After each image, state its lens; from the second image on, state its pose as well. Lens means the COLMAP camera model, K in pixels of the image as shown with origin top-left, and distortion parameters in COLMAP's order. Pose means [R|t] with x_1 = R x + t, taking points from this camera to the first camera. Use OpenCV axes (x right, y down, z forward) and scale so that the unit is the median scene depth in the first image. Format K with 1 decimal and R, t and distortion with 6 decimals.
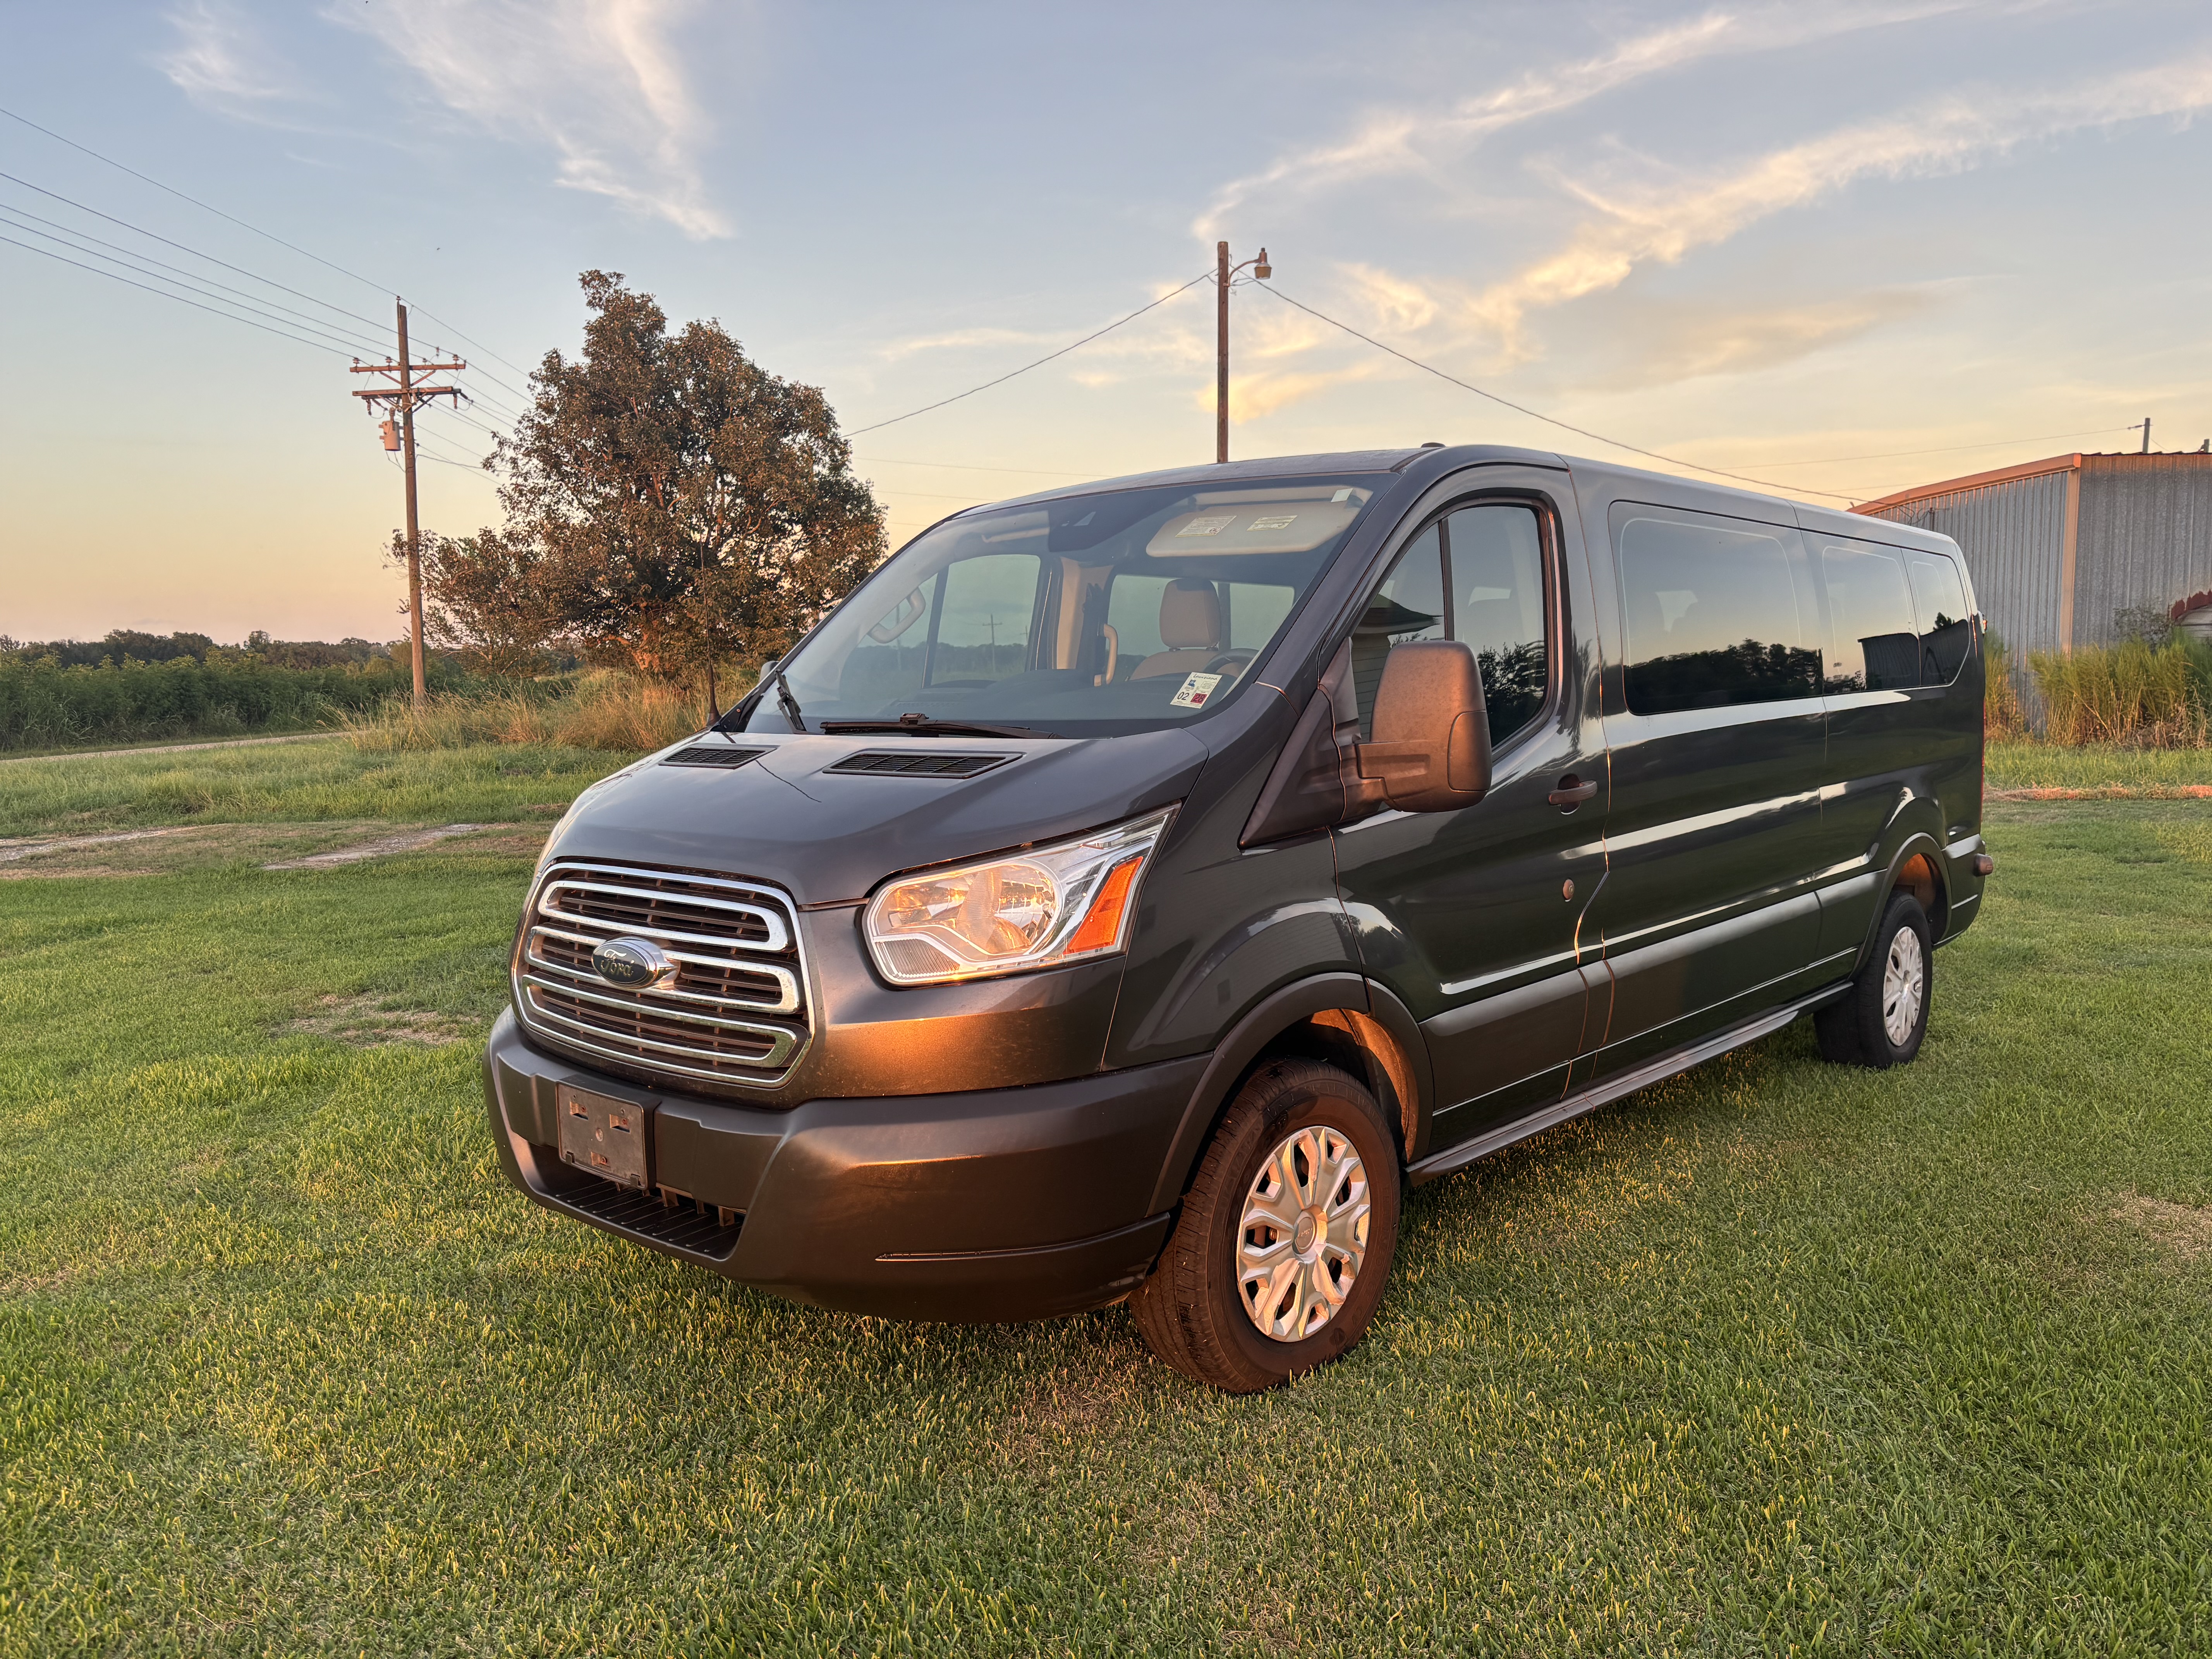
lens RADIAL K [[1699.6, 0, 1105.2], [0, 1699.6, 834.6], [0, 0, 1]] dist [0.024300, -0.036992]
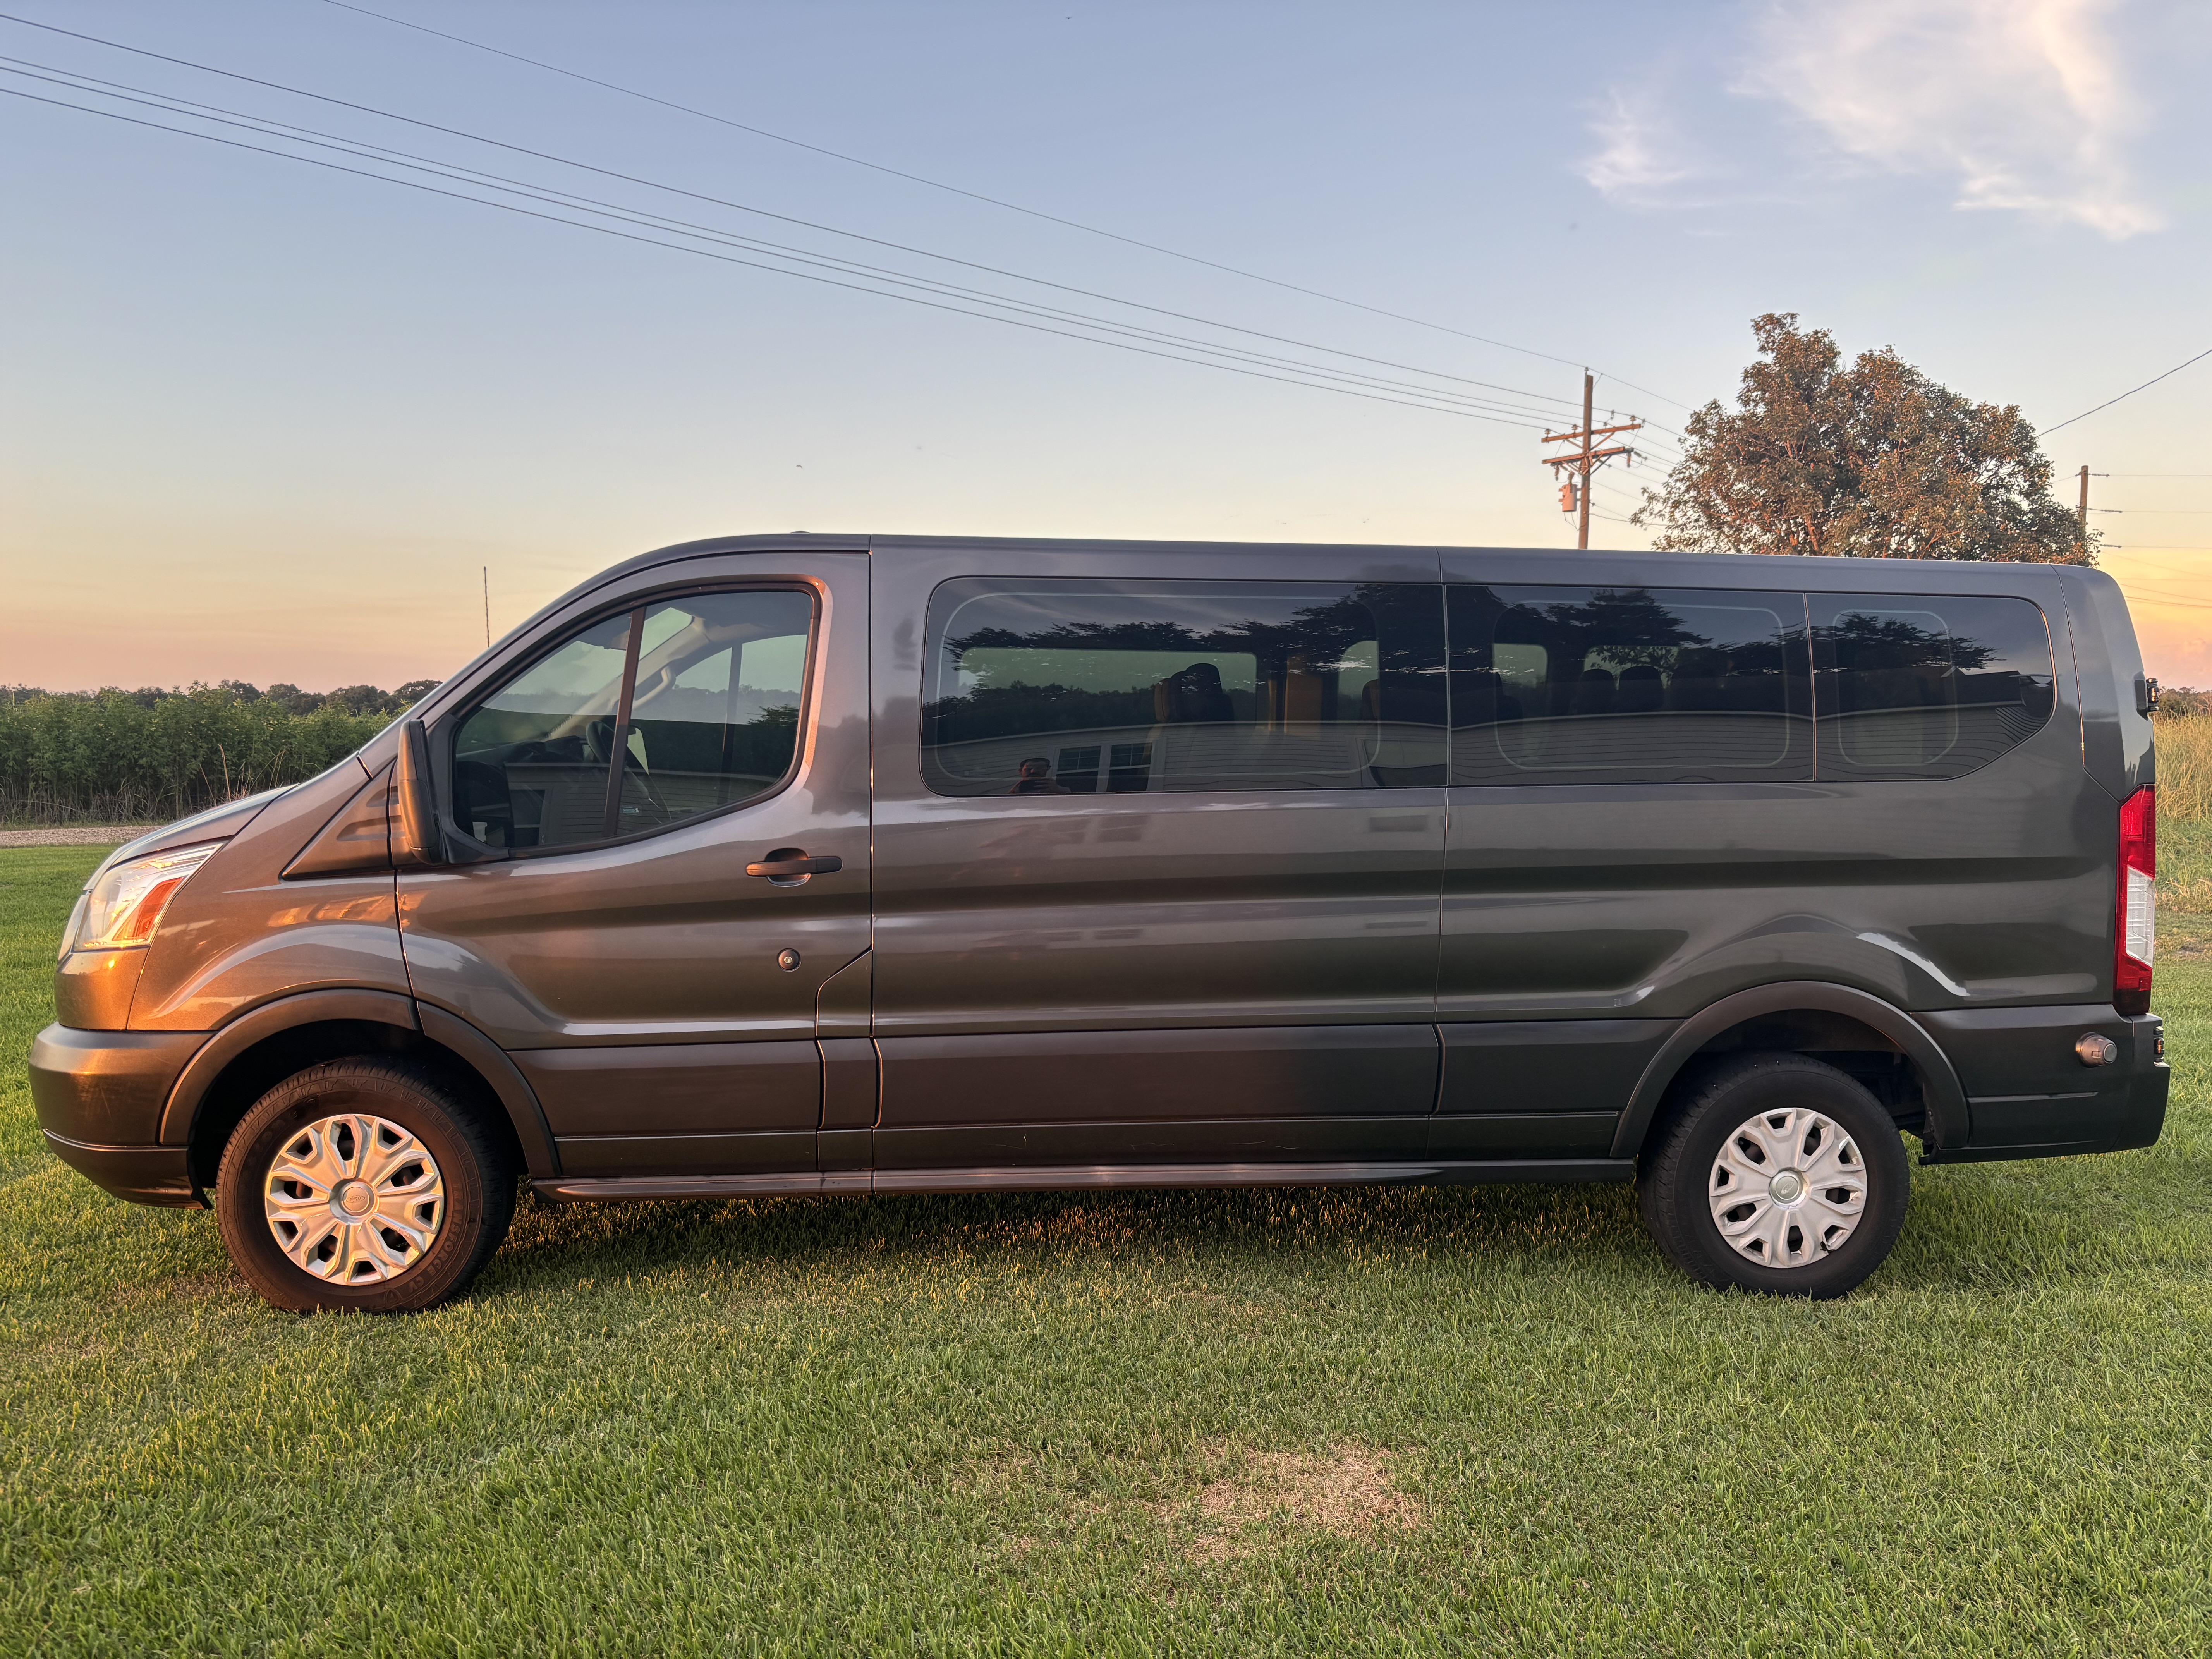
lens RADIAL K [[1699.6, 0, 1102.3], [0, 1699.6, 825.1], [0, 0, 1]] dist [0.024300, -0.036992]
pose [[0.706419, 0.059792, -0.705264, 0.138855], [-0.082459, 0.996593, 0.001897, -0.008133], [0.702974, 0.056816, 0.708943, 0.052002]]
